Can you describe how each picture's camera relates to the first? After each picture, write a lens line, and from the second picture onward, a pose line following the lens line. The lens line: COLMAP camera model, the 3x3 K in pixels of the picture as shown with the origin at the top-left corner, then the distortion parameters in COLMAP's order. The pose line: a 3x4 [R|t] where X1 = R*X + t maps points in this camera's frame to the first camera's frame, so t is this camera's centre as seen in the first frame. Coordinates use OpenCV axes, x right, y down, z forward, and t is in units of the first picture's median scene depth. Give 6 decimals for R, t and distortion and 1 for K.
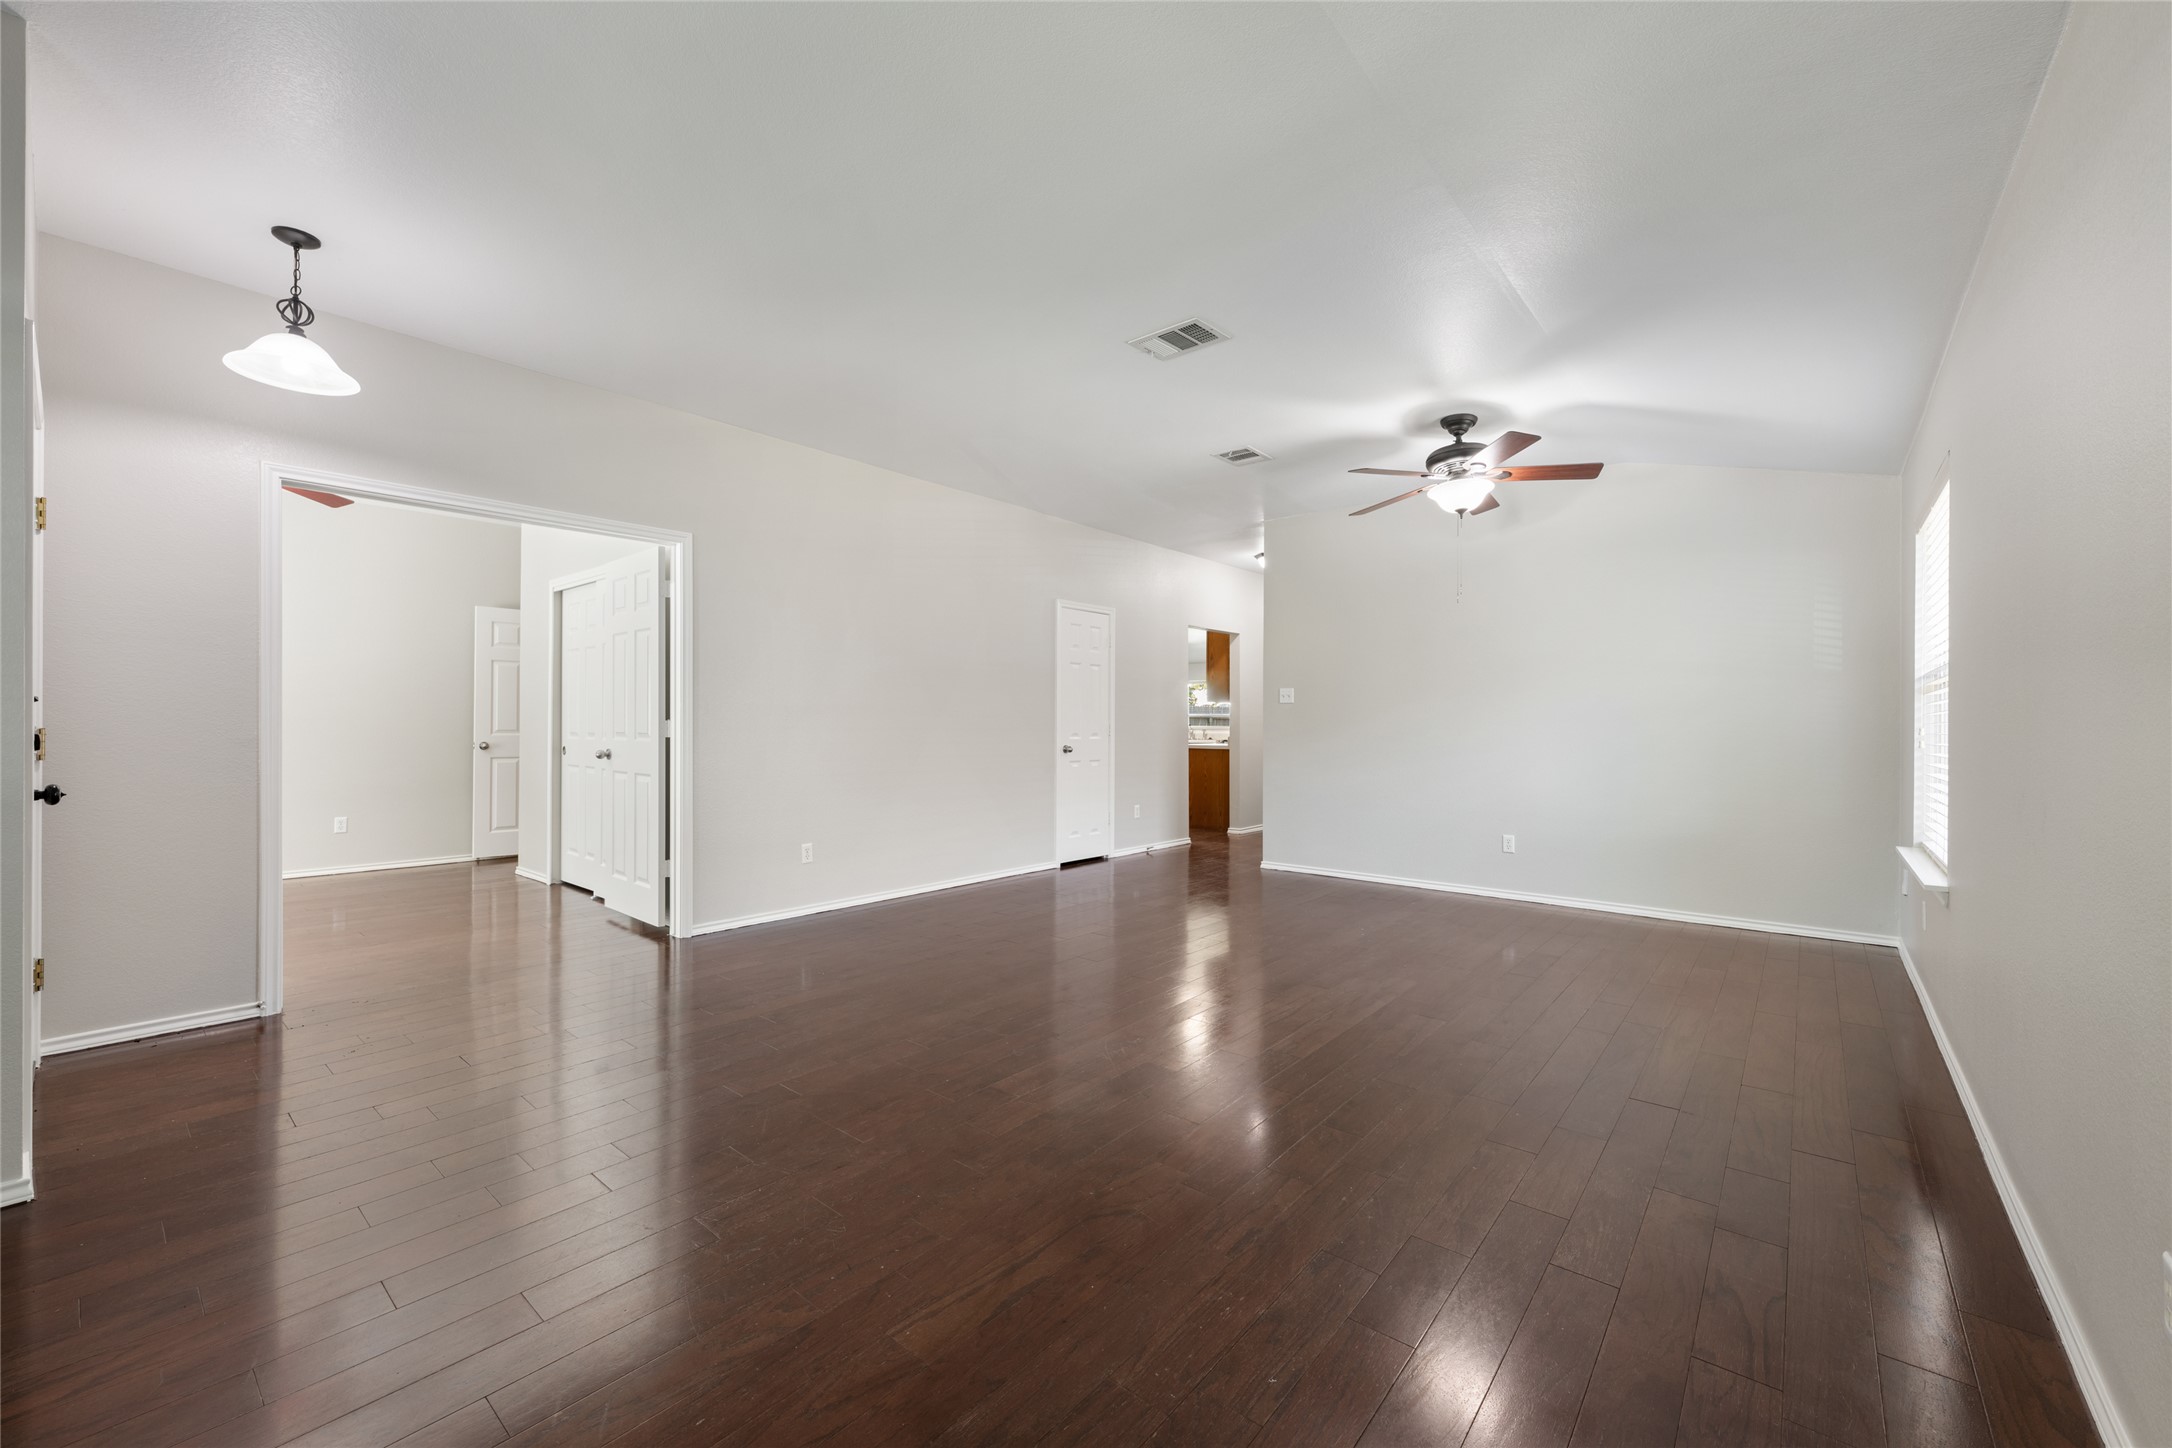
lens RADIAL K [[864.8, 0, 1086.0], [0, 864.8, 724.0], [0, 0, 1]] dist [0.000673, -0.000352]
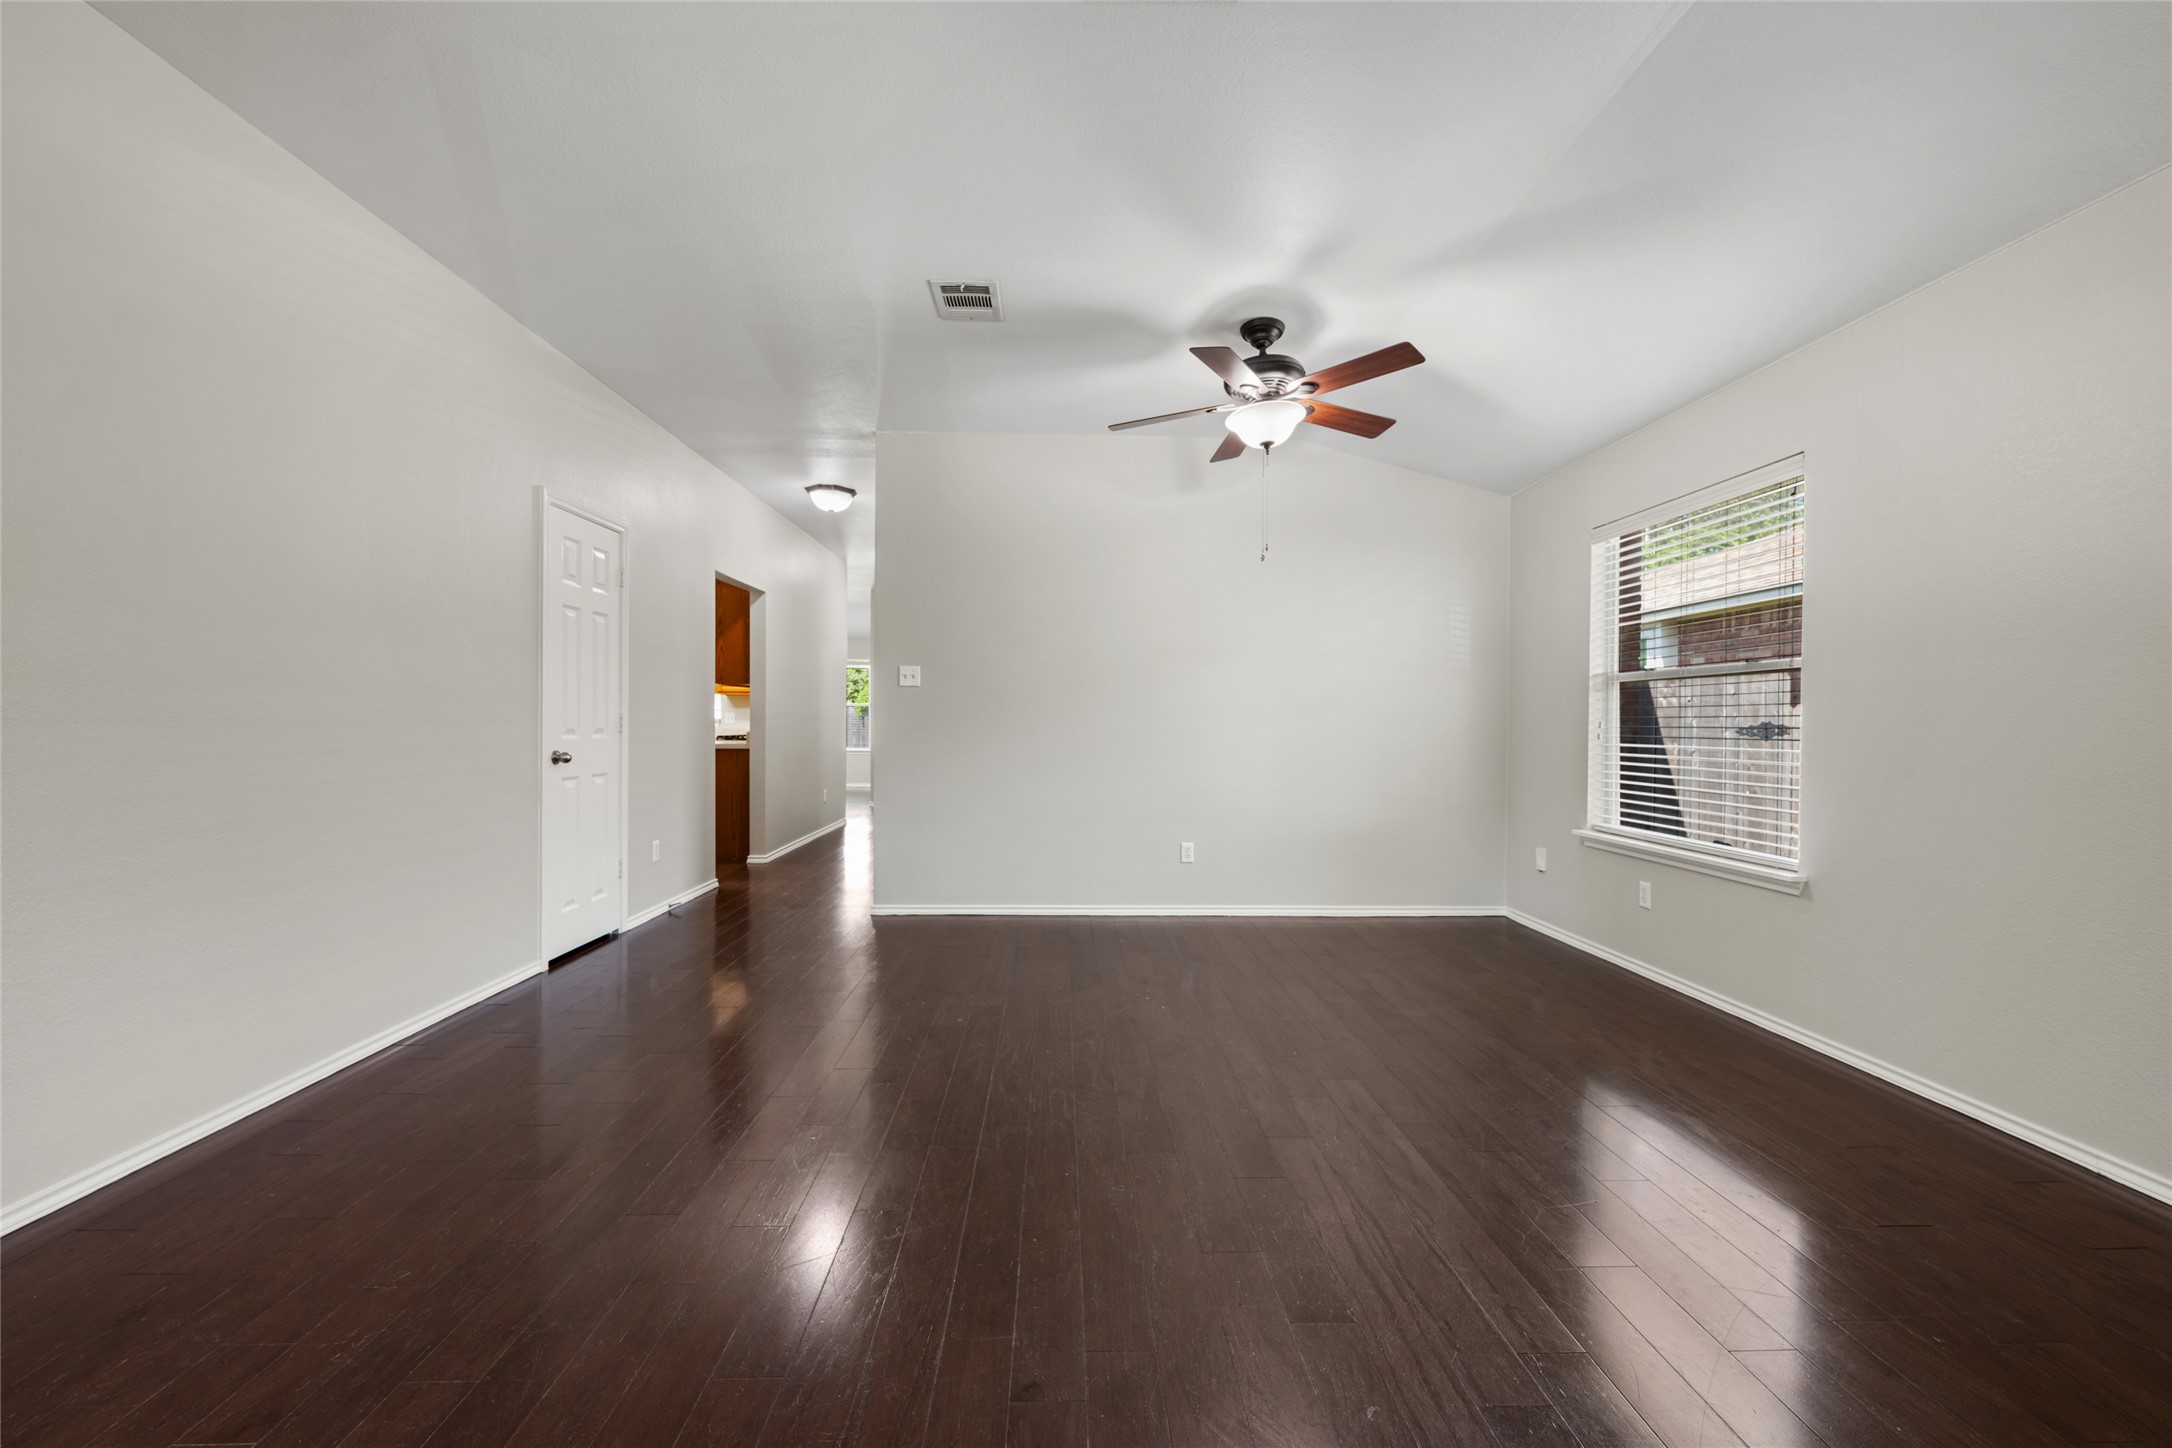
lens RADIAL K [[864.8, 0, 1086.0], [0, 864.8, 724.0], [0, 0, 1]] dist [0.000673, -0.000352]
pose [[0.748943, -0.003762, 0.662624, -0.159214], [-0.004091, 0.999939, 0.010302, -0.000171], [-0.662622, -0.010426, 0.748881, 0.396515]]
